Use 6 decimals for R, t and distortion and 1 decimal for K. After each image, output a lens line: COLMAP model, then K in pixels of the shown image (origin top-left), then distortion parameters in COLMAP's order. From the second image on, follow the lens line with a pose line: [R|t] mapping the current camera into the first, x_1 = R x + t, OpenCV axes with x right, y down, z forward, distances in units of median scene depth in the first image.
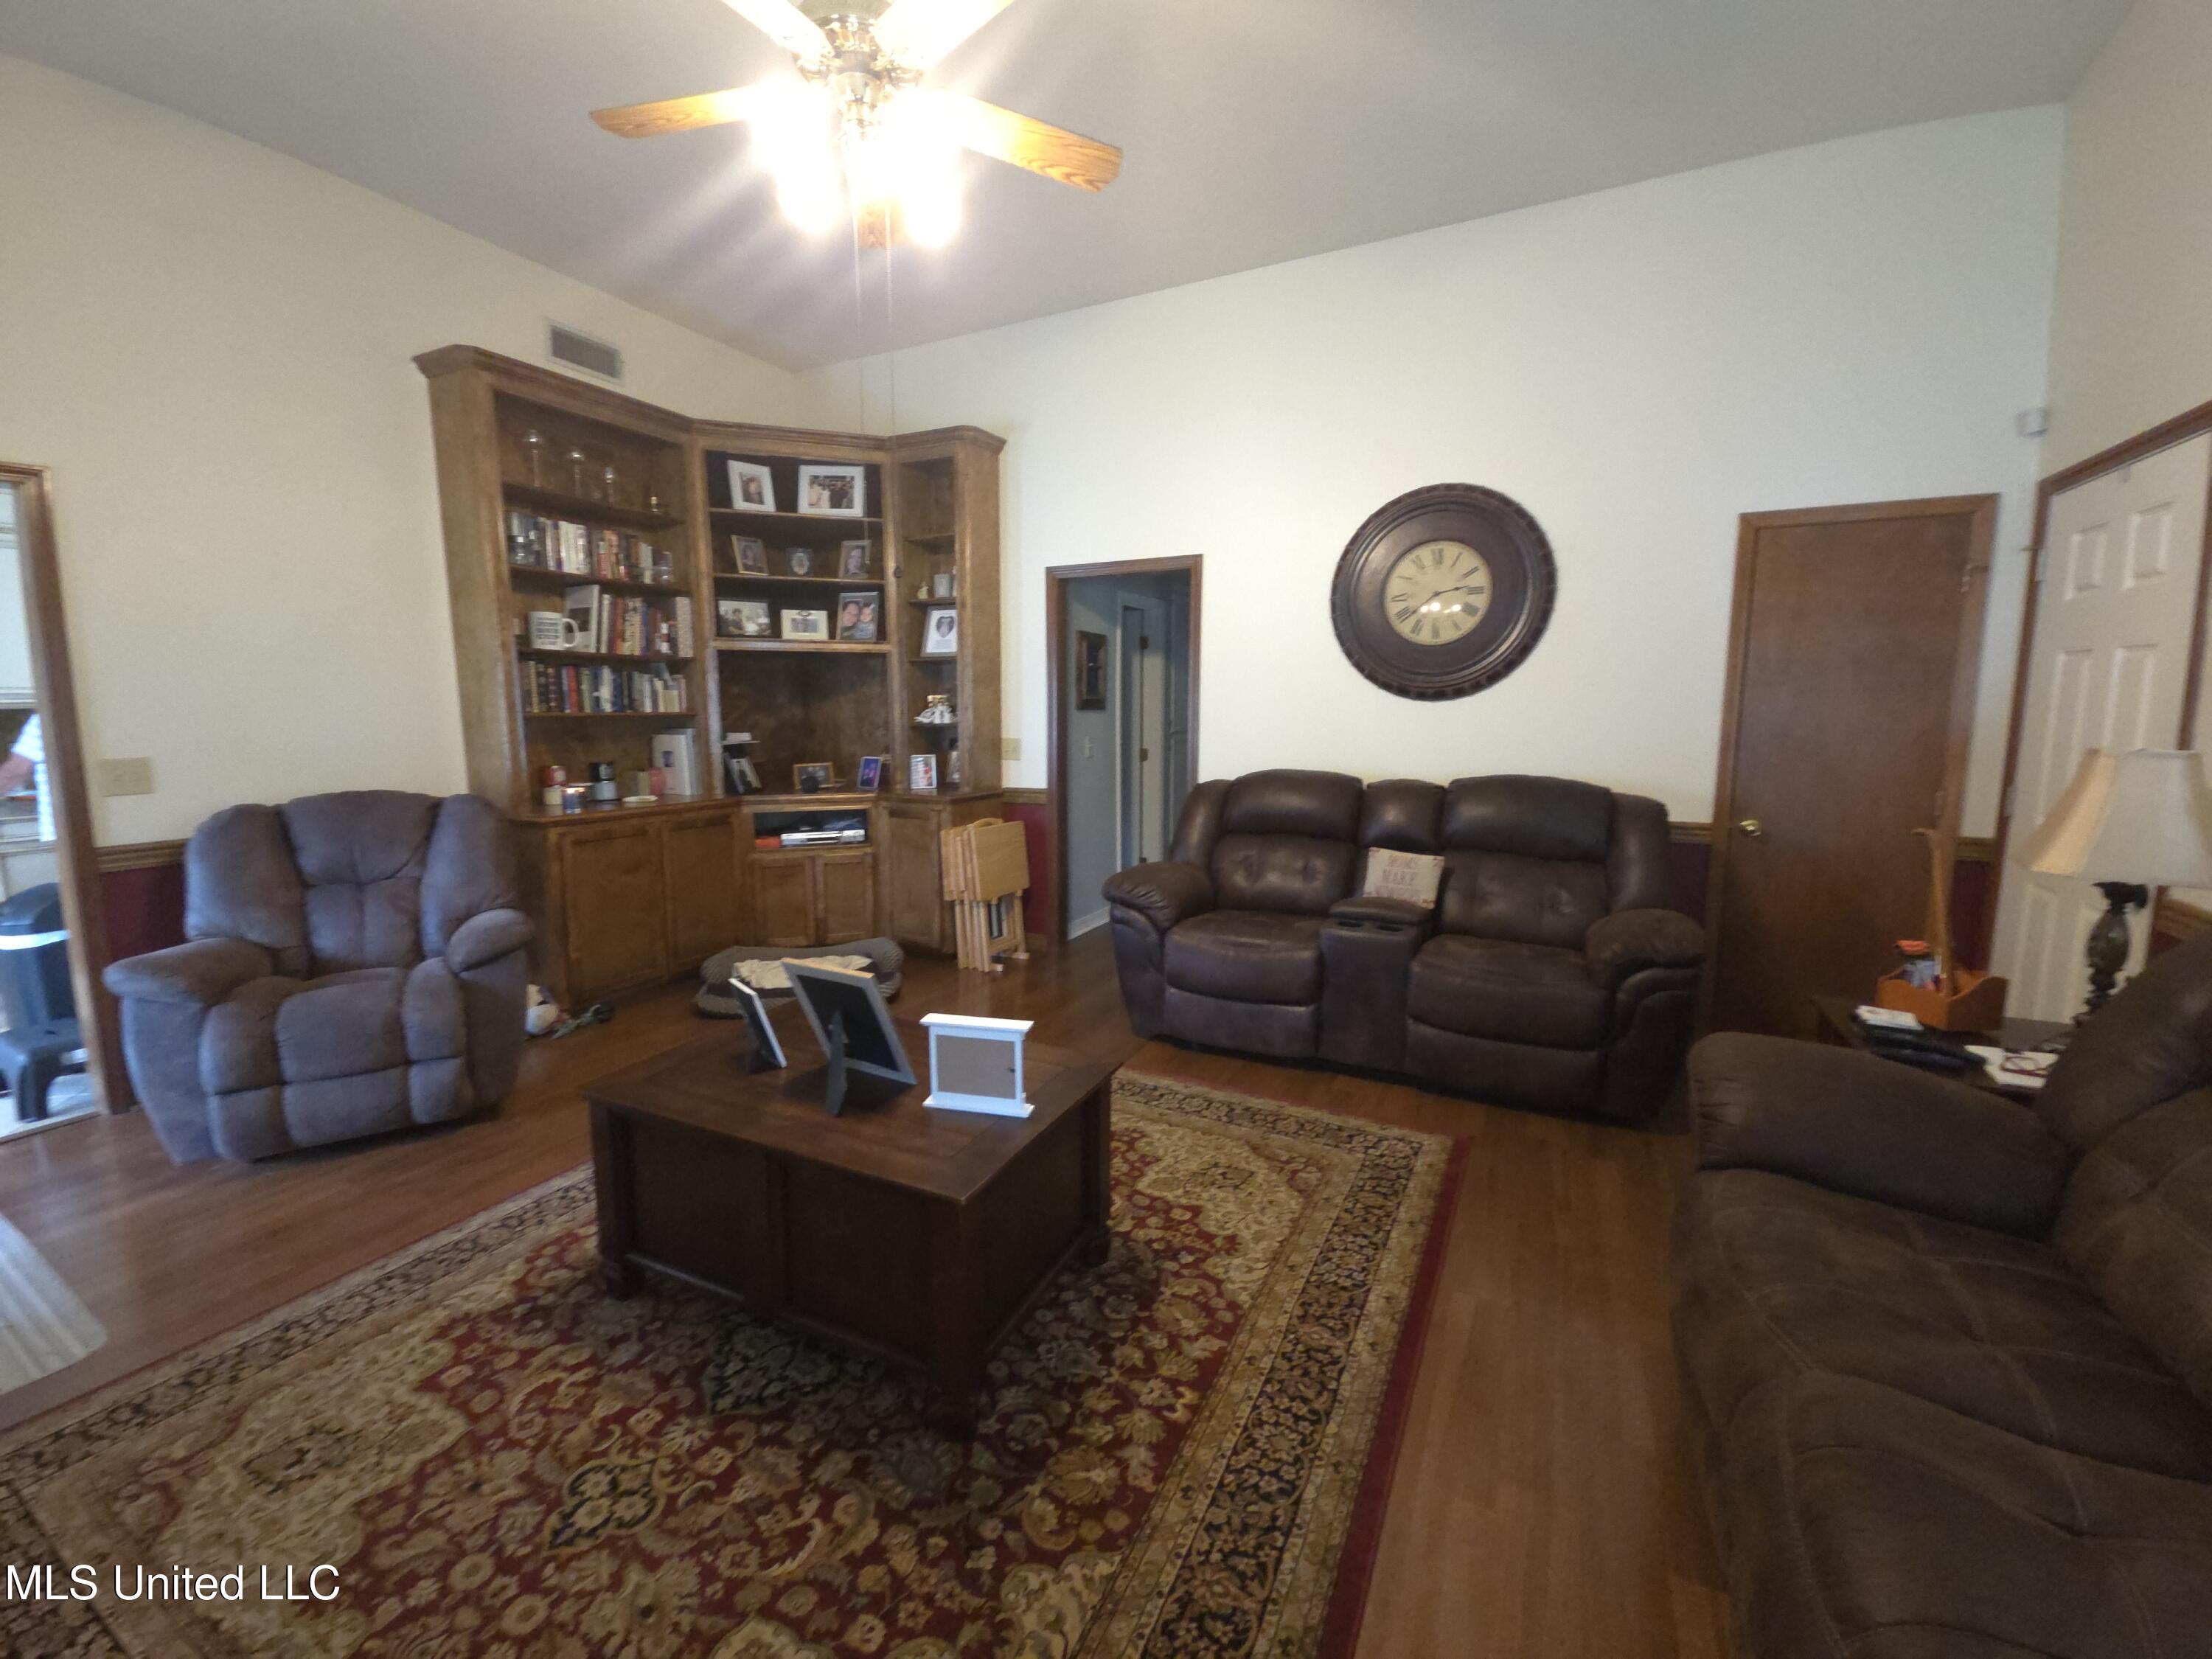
lens RADIAL K [[907.1, 0, 1100.0], [0, 907.1, 819.2], [0, 0, 1]] dist [-0.000036, -0.001191]
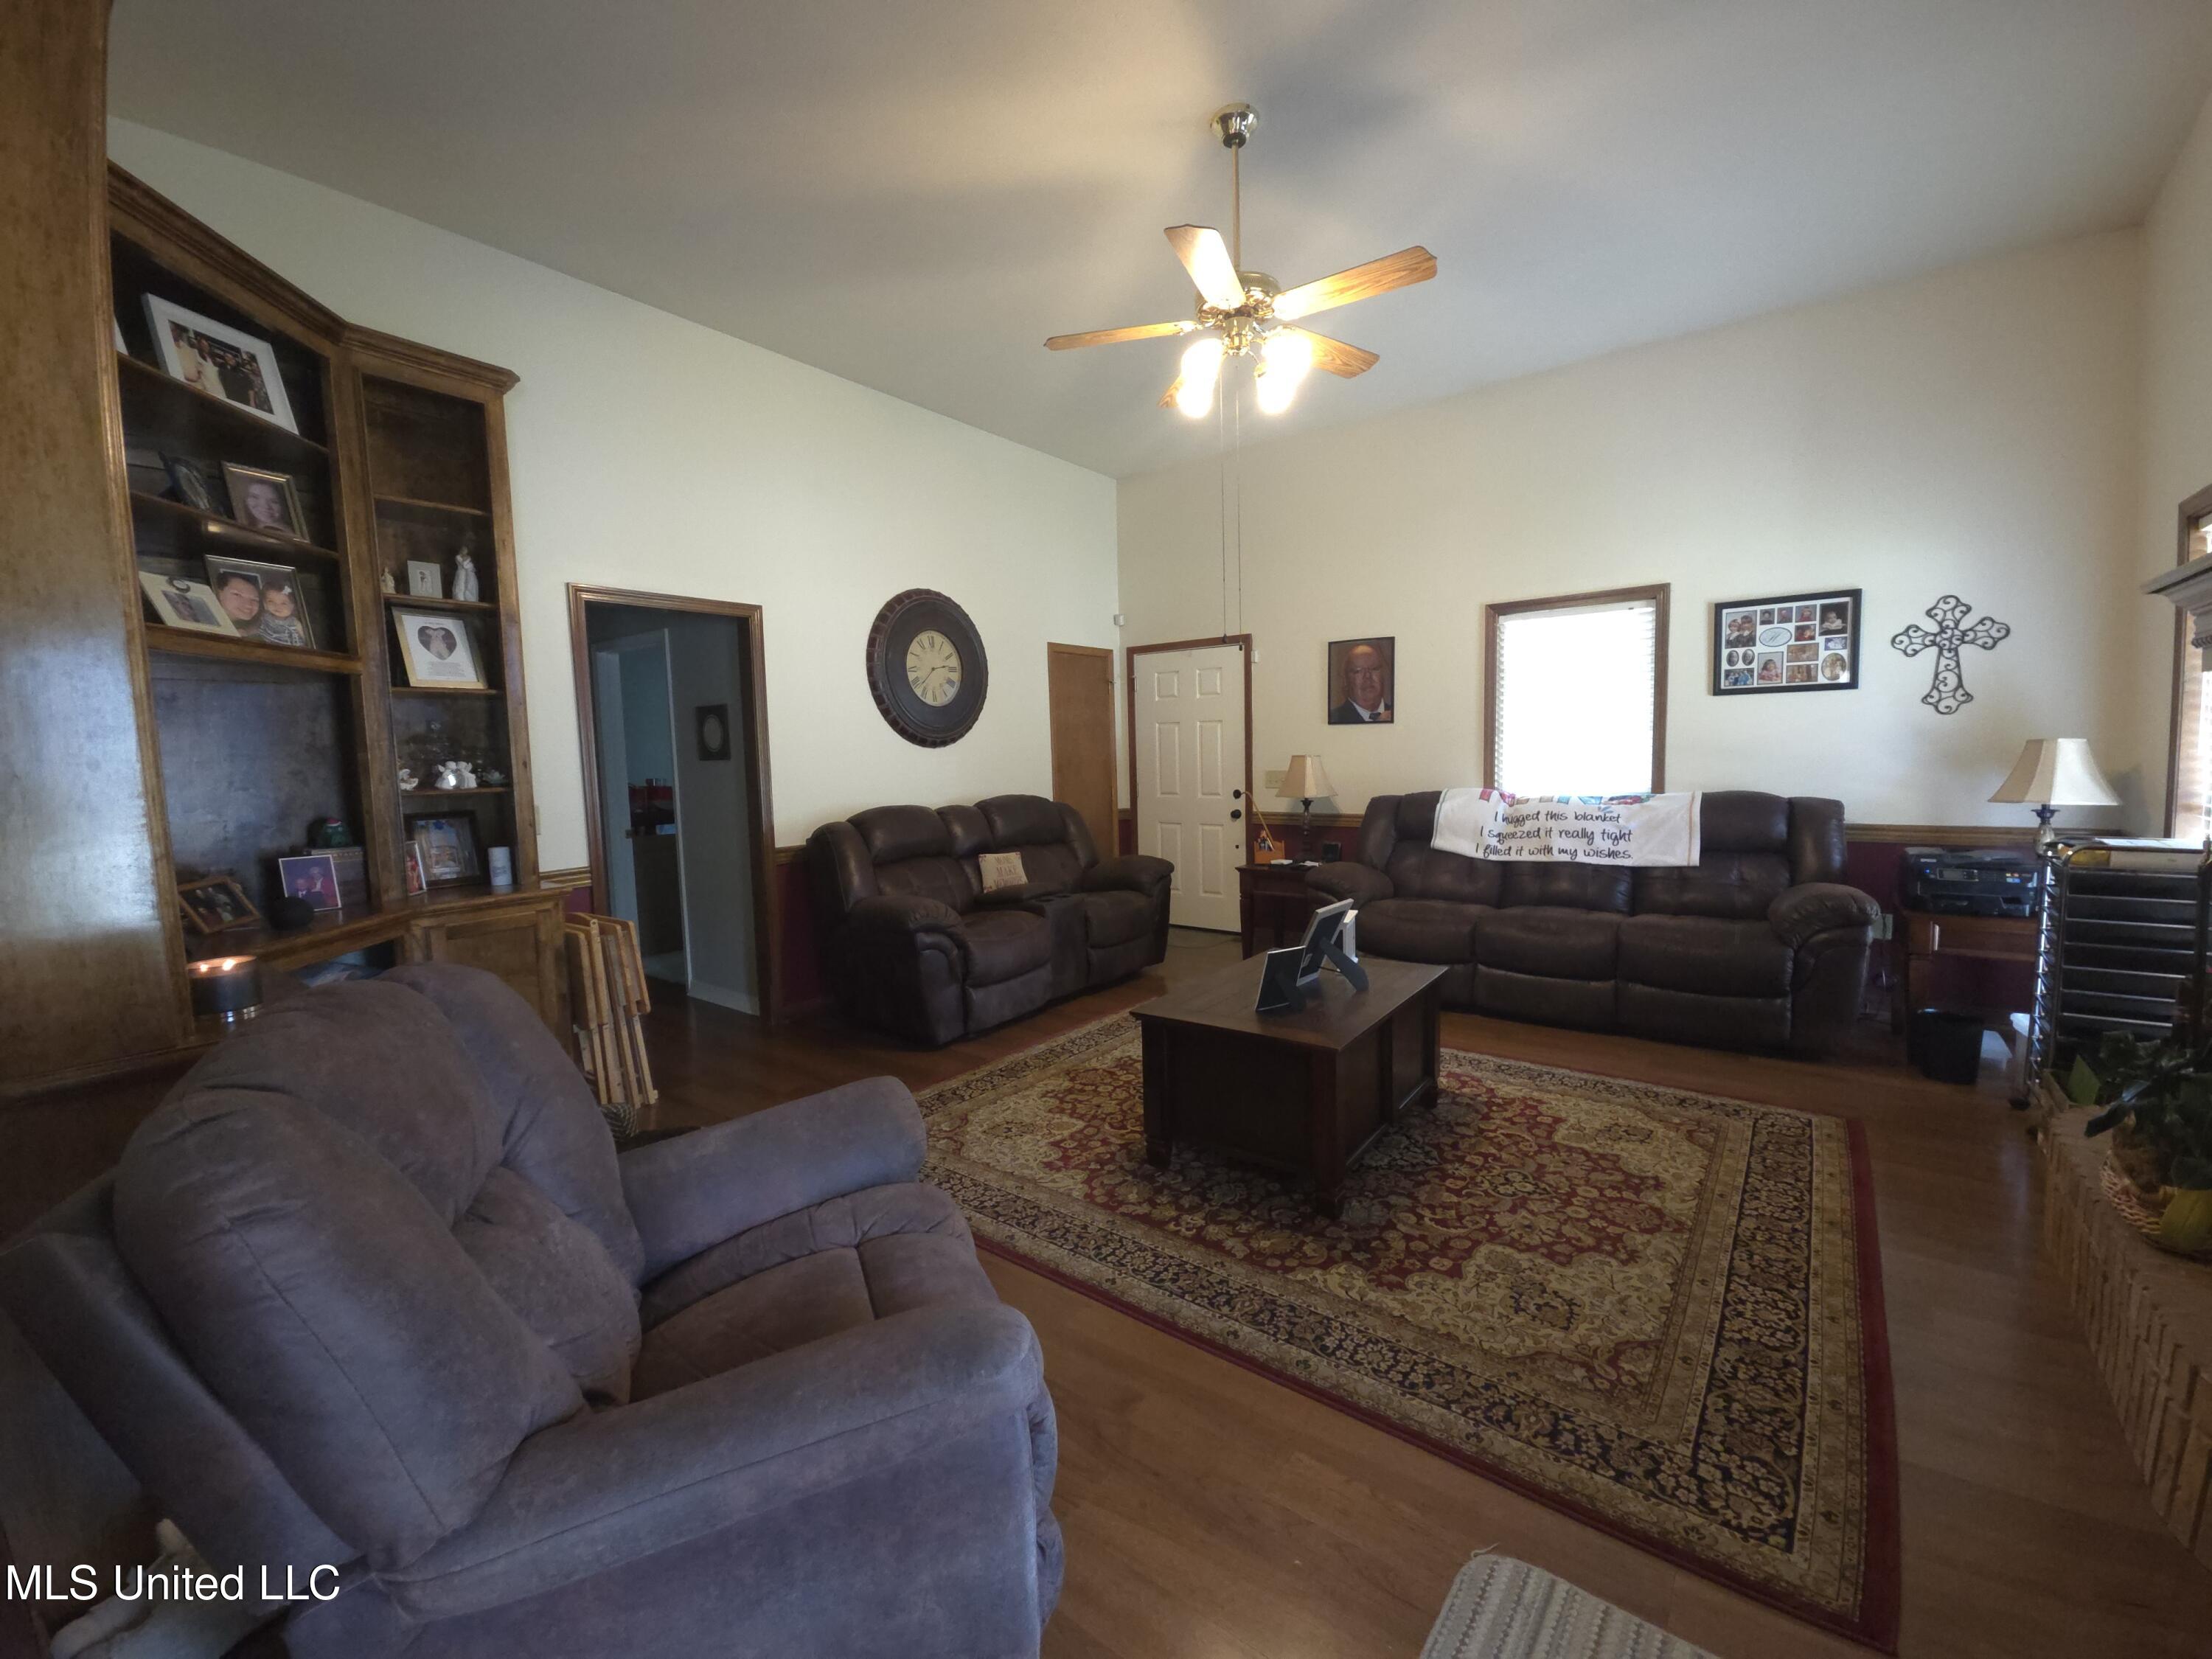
lens RADIAL K [[907.1, 0, 1101.5], [0, 907.1, 833.7], [0, 0, 1]] dist [-0.000036, -0.001191]
pose [[0.179105, -0.091238, 0.979590, -1.888733], [0.155209, 0.985842, 0.063443, -0.110854], [-0.971510, 0.140678, 0.190731, 1.095424]]
